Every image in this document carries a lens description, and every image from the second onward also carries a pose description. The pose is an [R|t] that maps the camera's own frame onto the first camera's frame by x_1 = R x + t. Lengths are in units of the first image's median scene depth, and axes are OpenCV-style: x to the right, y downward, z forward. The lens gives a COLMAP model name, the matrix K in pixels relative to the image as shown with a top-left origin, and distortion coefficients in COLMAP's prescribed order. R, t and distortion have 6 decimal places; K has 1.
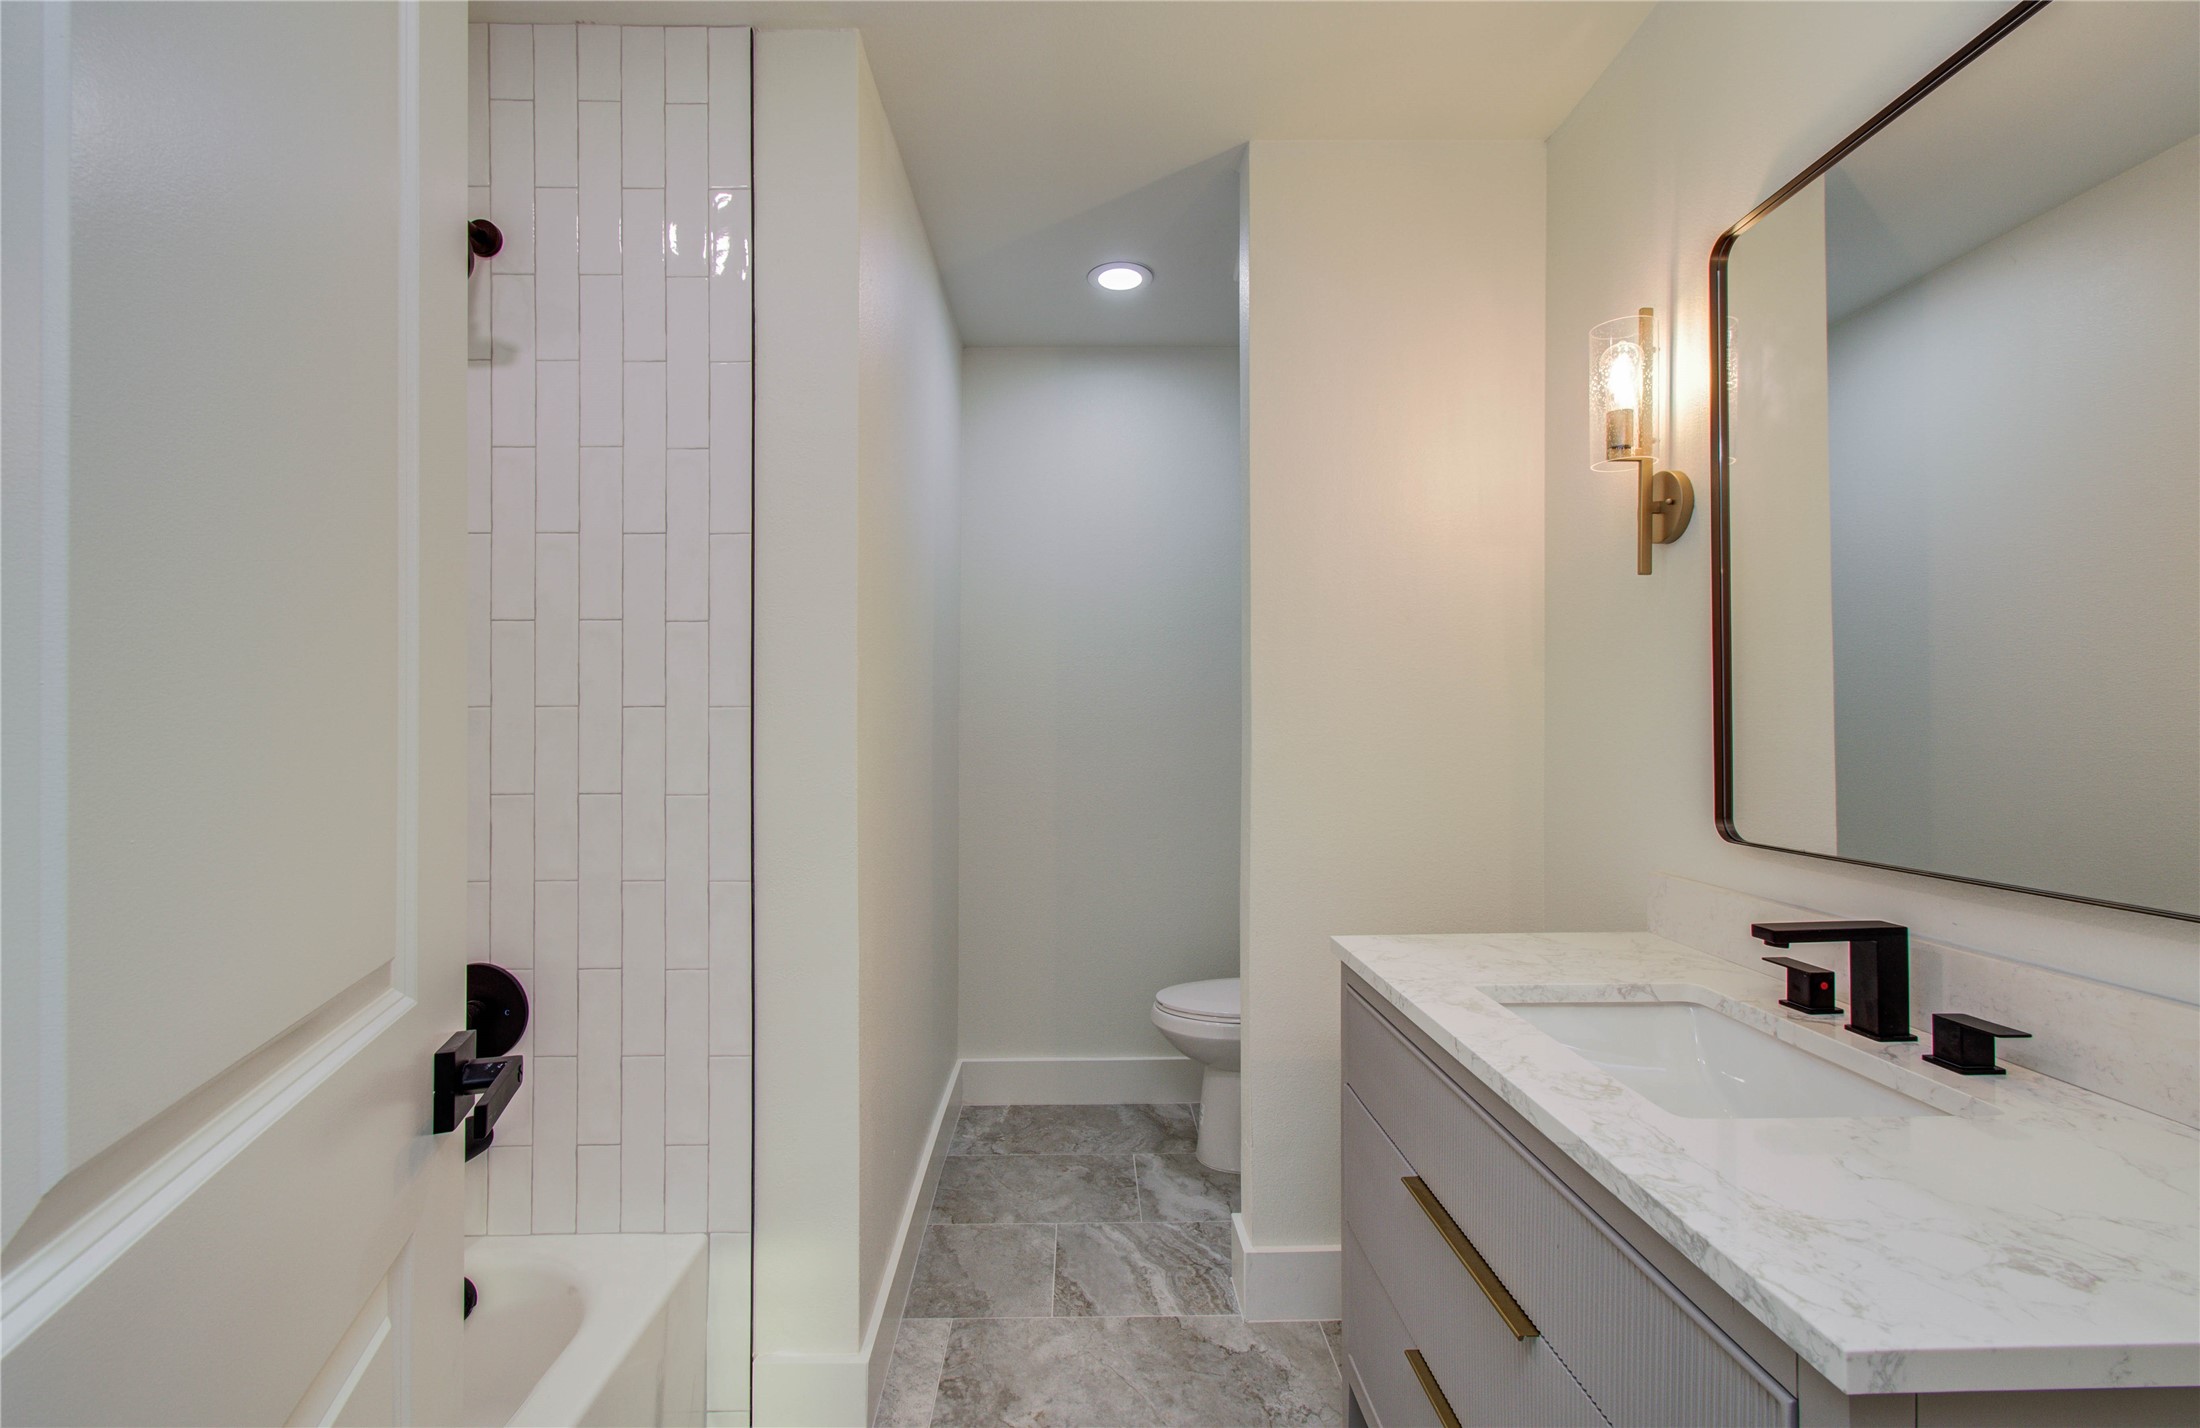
lens RADIAL K [[950.8, 0, 1100.0], [0, 950.8, 714.0], [0, 0, 1]] dist [-0.068029, 0.069429]
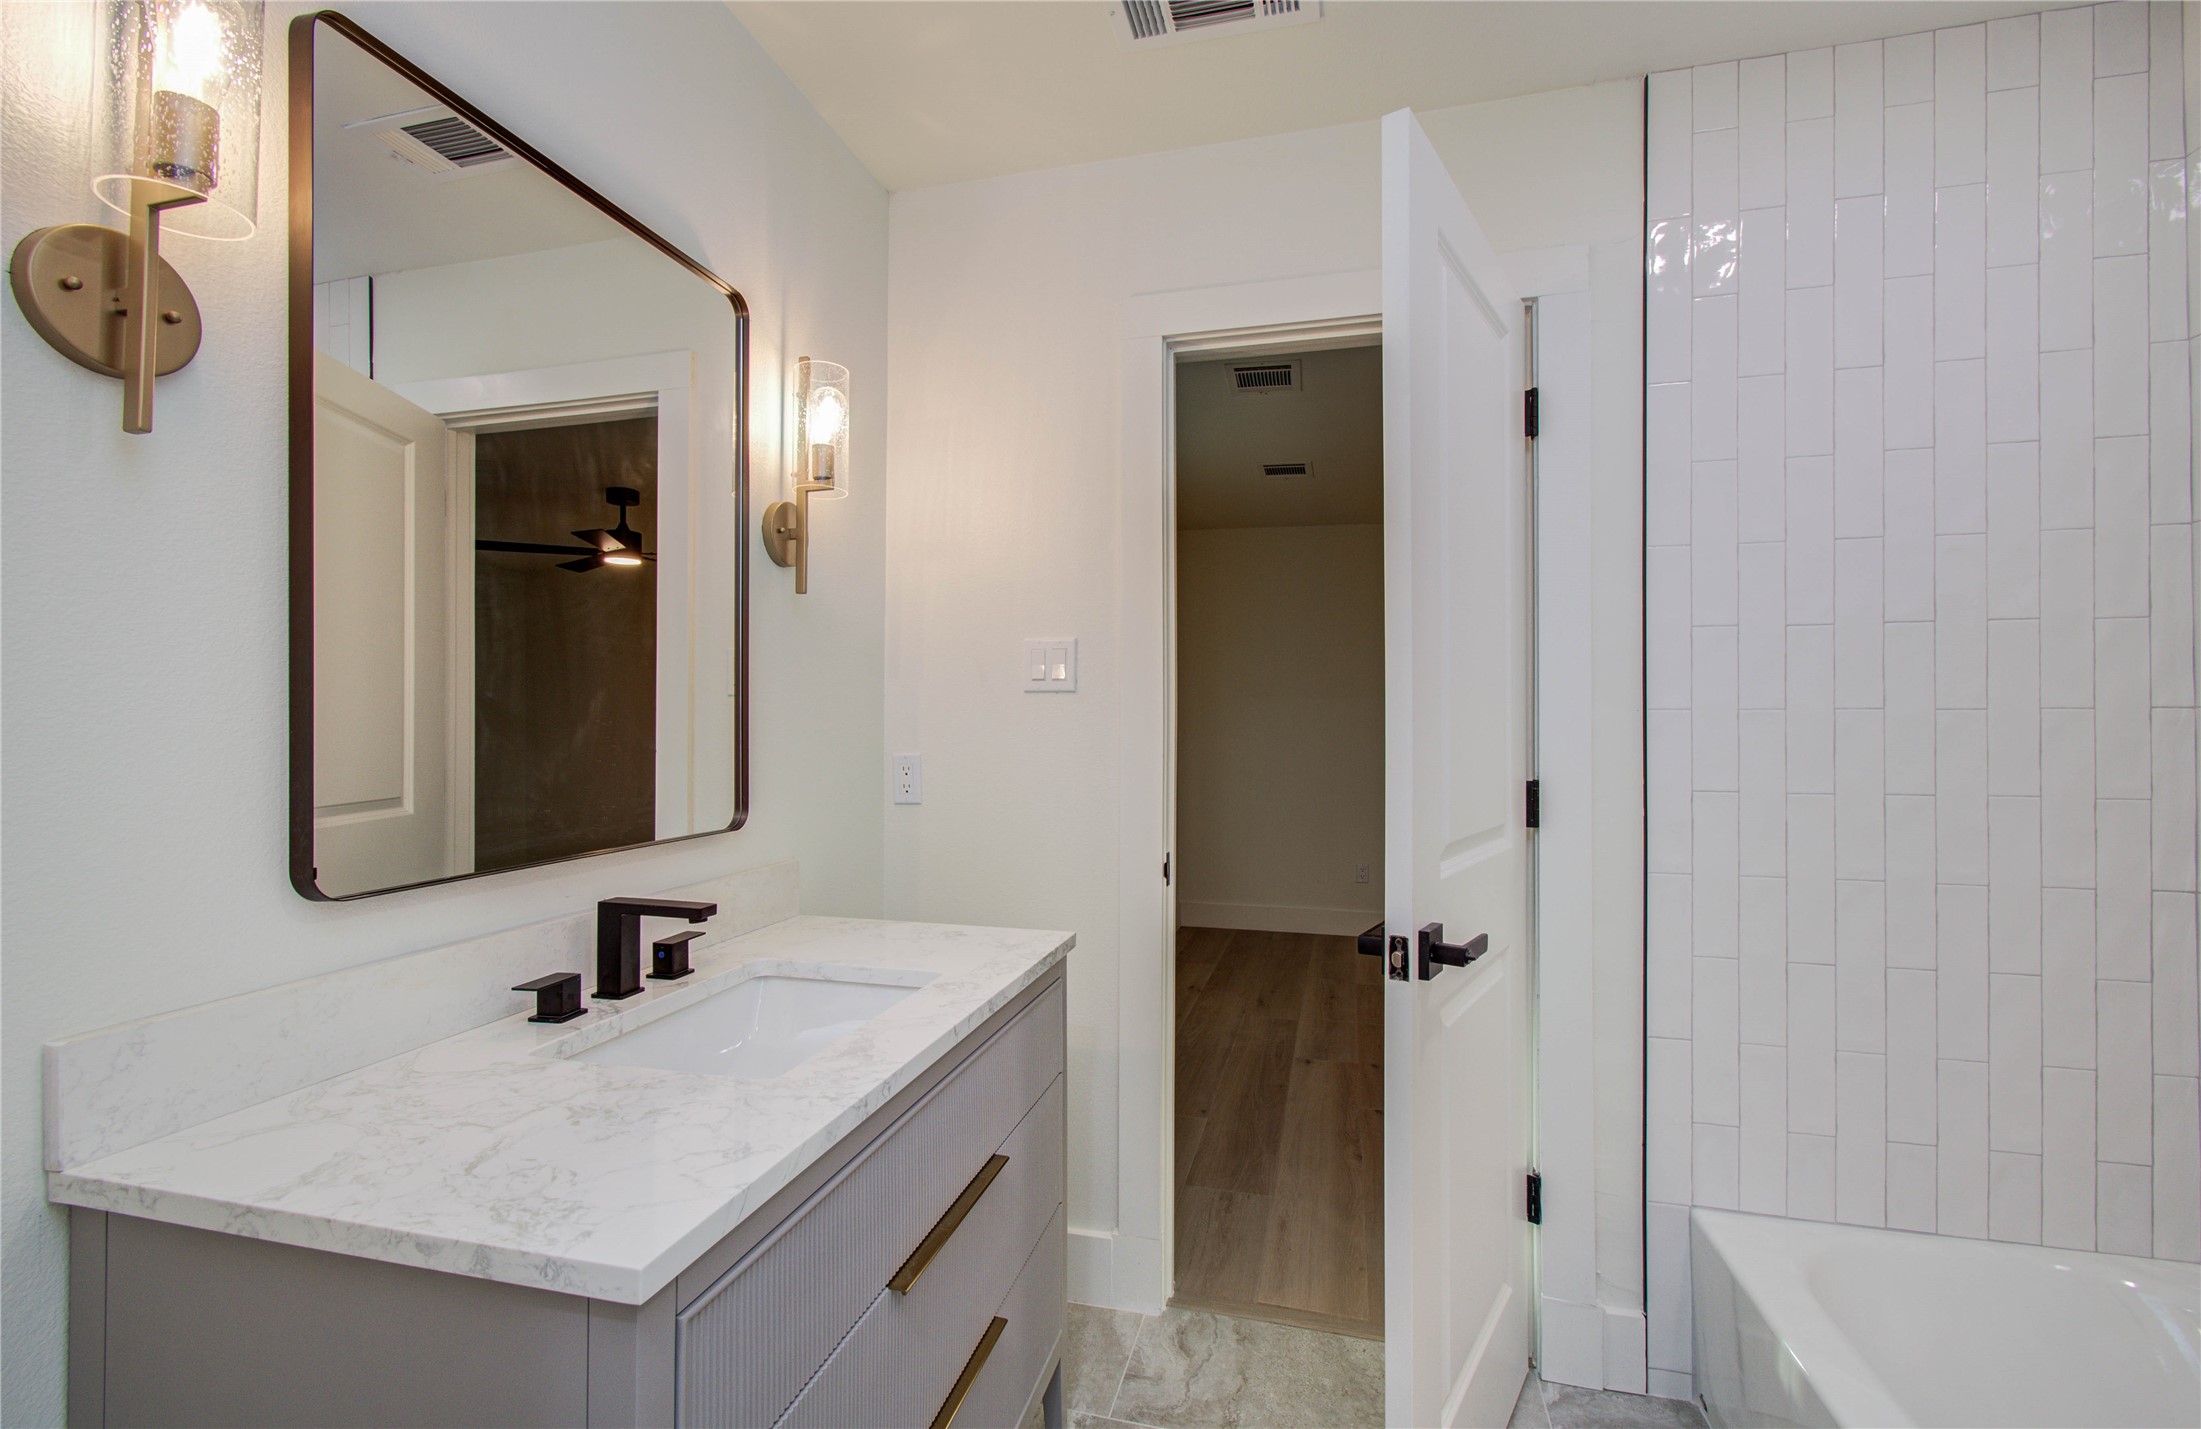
lens RADIAL K [[951.2, 0, 1100.5], [0, 951.2, 714.5], [0, 0, 1]] dist [-0.068029, 0.069429]
pose [[-0.961531, 0.003516, 0.274672, -0.069346], [-0.002823, 0.999739, -0.022681, 0.017742], [-0.274680, -0.022584, -0.961270, 1.938729]]
